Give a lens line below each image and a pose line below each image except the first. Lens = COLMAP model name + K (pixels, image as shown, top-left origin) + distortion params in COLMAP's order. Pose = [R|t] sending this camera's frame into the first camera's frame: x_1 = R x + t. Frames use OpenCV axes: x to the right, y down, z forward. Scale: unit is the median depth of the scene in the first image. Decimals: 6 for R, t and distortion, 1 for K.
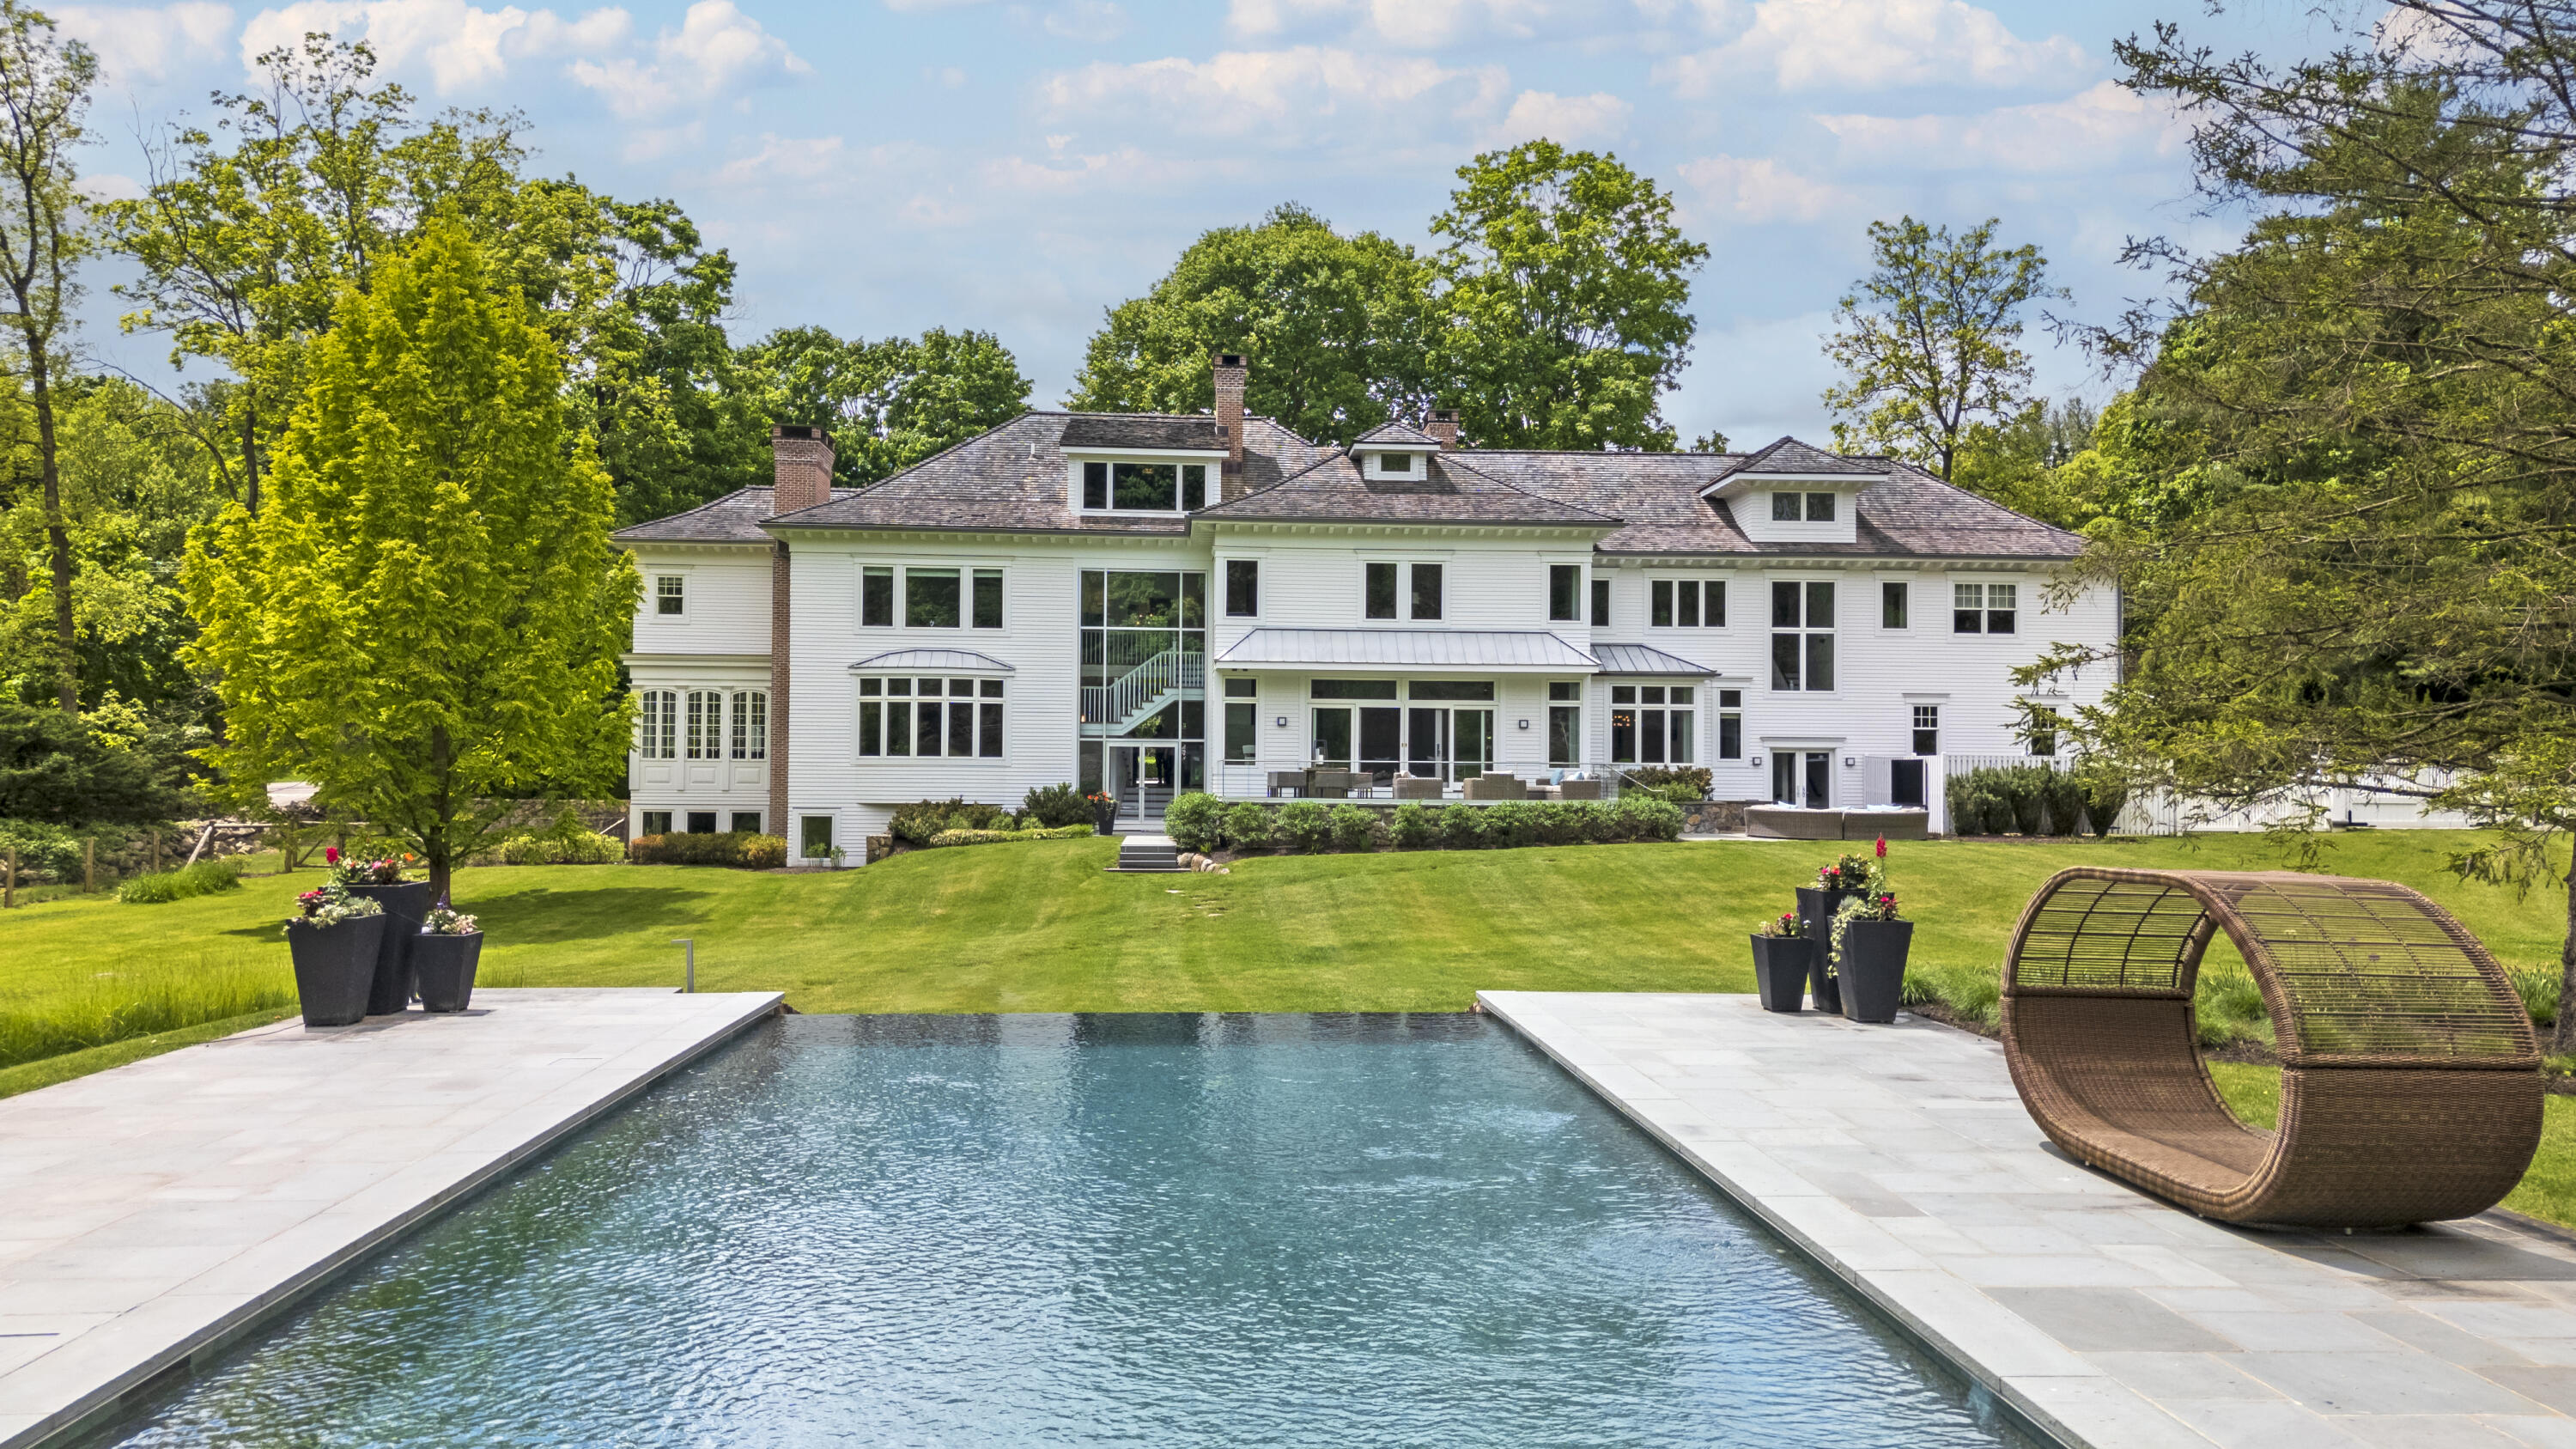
lens RADIAL K [[1859.1, 0, 1288.0], [0, 1859.1, 724.5], [0, 0, 1]] dist [0.002530, -0.001560]
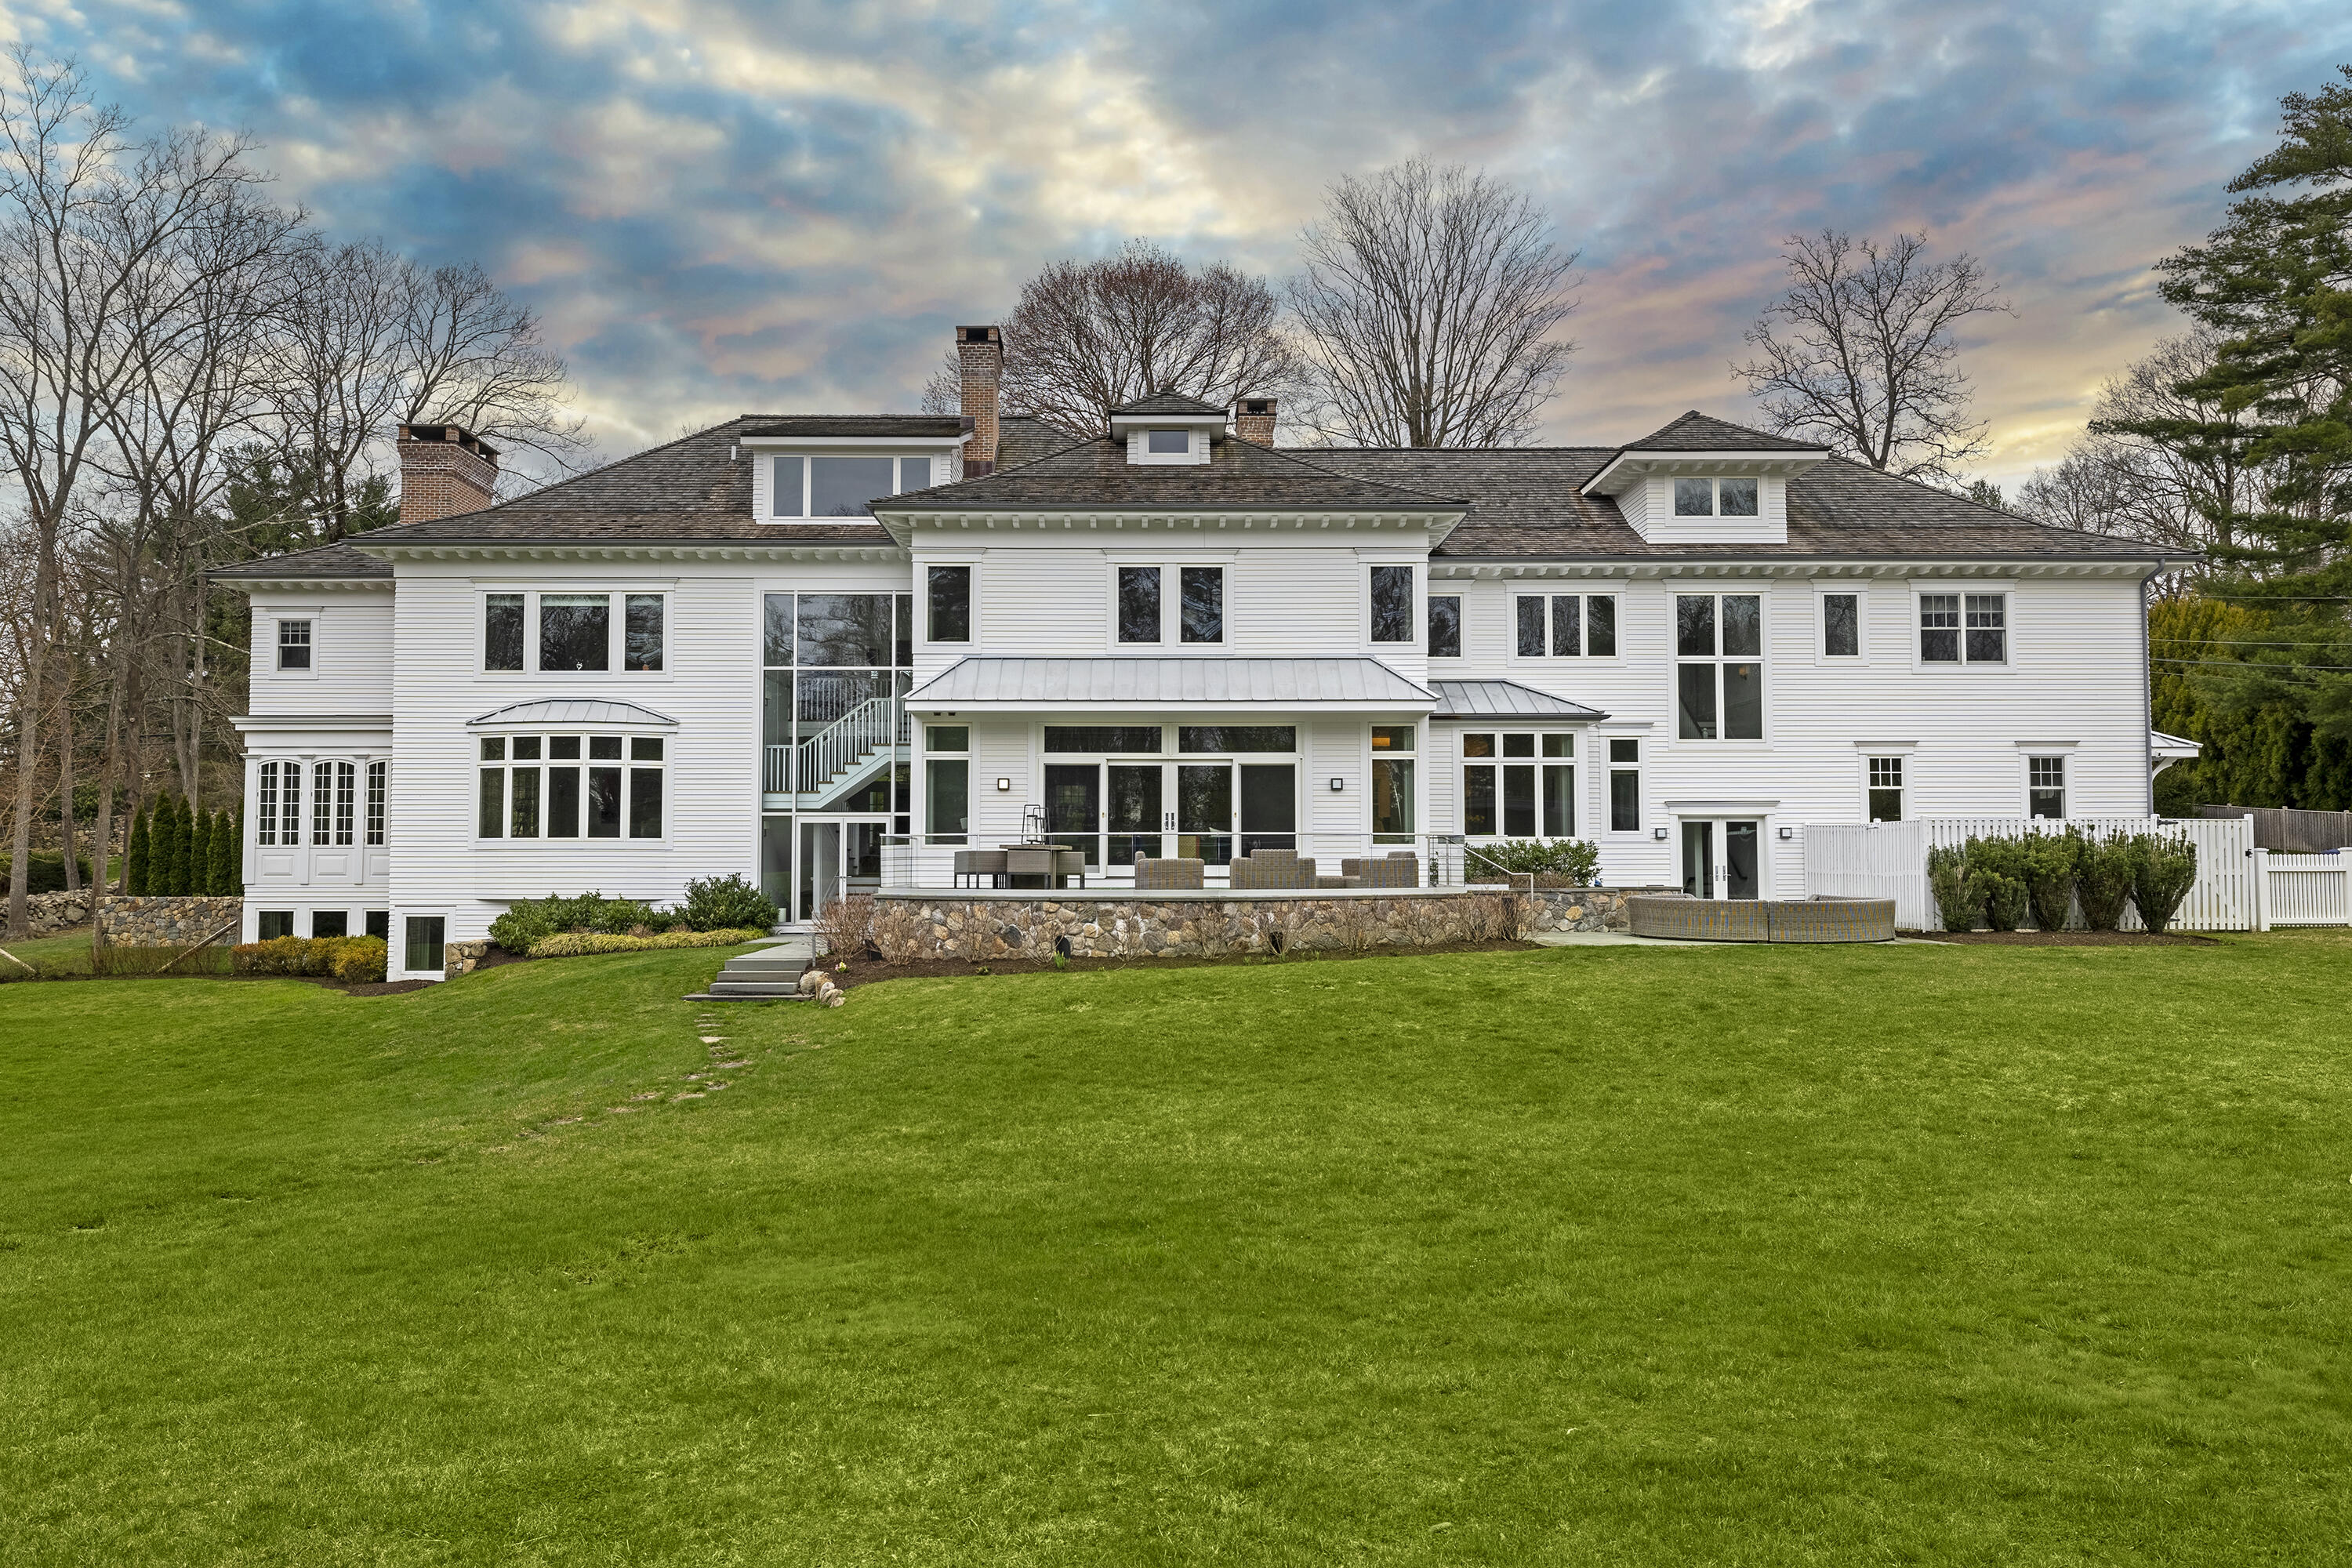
lens RADIAL K [[1614.2, 0, 1176.0], [0, 1614.2, 784.0], [0, 0, 1]] dist [-0.035196, 0.002349]
pose [[0.998562, -0.012559, -0.052109, 0.092418], [0.011266, 0.999623, -0.025046, 0.014199], [0.052404, 0.024423, 0.998327, 0.347217]]
